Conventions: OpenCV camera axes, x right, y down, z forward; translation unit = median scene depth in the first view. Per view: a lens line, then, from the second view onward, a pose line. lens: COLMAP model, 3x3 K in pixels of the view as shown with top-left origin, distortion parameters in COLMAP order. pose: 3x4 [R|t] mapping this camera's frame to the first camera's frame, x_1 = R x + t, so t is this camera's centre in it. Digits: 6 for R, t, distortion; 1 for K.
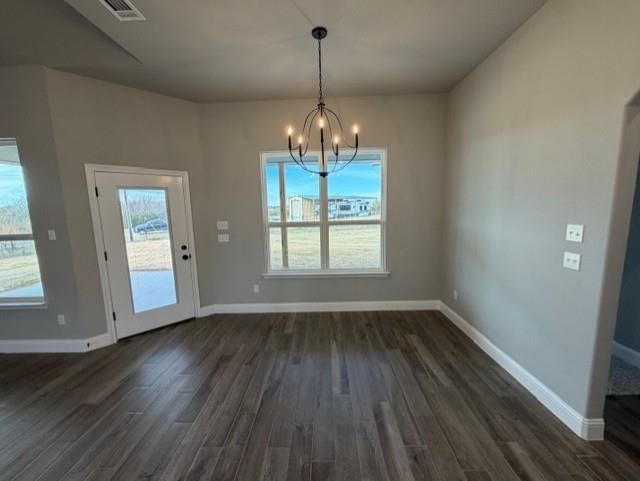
lens RADIAL K [[252.6, 0, 319.7], [0, 252.6, 240.3], [0, 0, 1]] dist [0.001162, -0.000411]
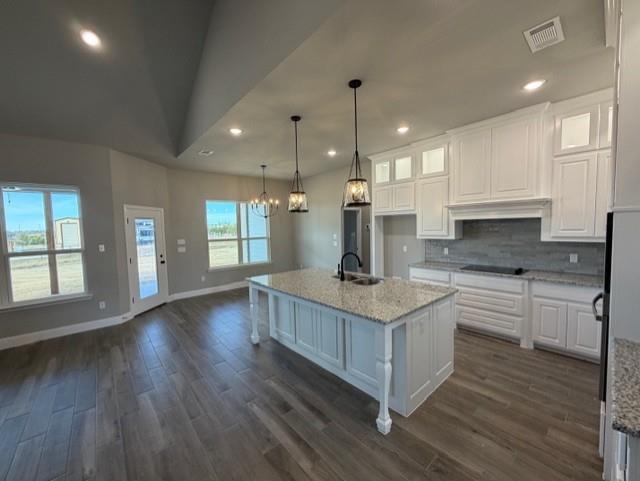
lens RADIAL K [[252.6, 0, 316.9], [0, 252.6, 241.5], [0, 0, 1]] dist [0.001162, -0.000411]
pose [[0.736349, -0.030961, 0.675893, -0.969934], [0.092558, 0.994171, -0.055297, 0.126039], [-0.670241, 0.103277, 0.734922, -0.878967]]
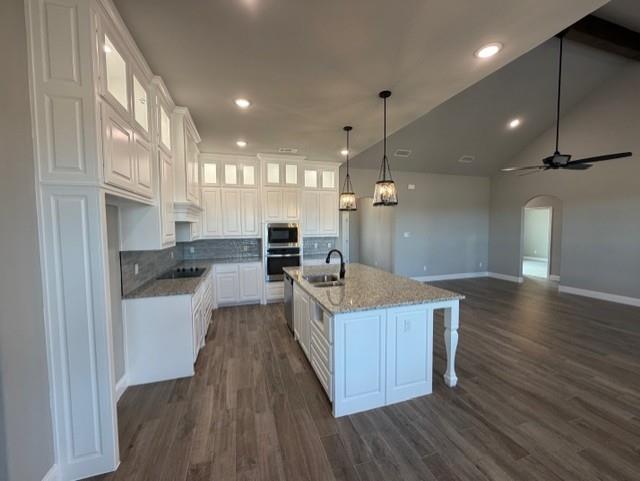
lens RADIAL K [[252.6, 0, 319.6], [0, 252.6, 240.3], [0, 0, 1]] dist [0.001162, -0.000411]
pose [[-0.943595, 0.047391, -0.327694, 0.188418], [-0.013811, 0.983209, 0.181960, -0.097629], [0.330815, 0.176222, -0.927096, 0.680720]]
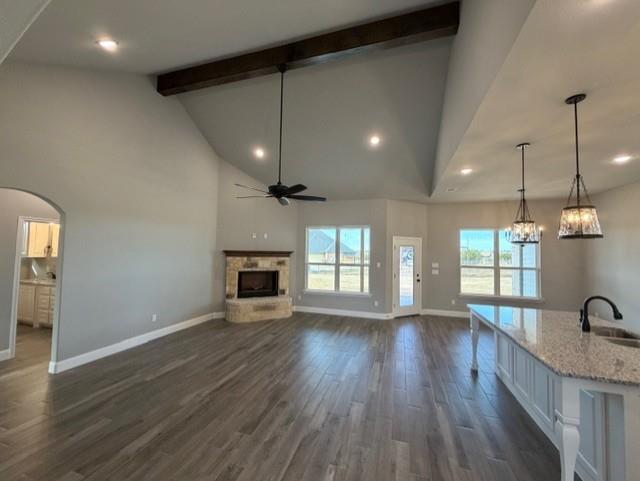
lens RADIAL K [[252.6, 0, 320.9], [0, 252.6, 241.9], [0, 0, 1]] dist [0.001162, -0.000411]
pose [[0.961717, 0.032219, -0.272145, -0.805554], [-0.077291, 0.984639, -0.156562, 0.148704], [0.262920, 0.171603, 0.949434, -1.192348]]
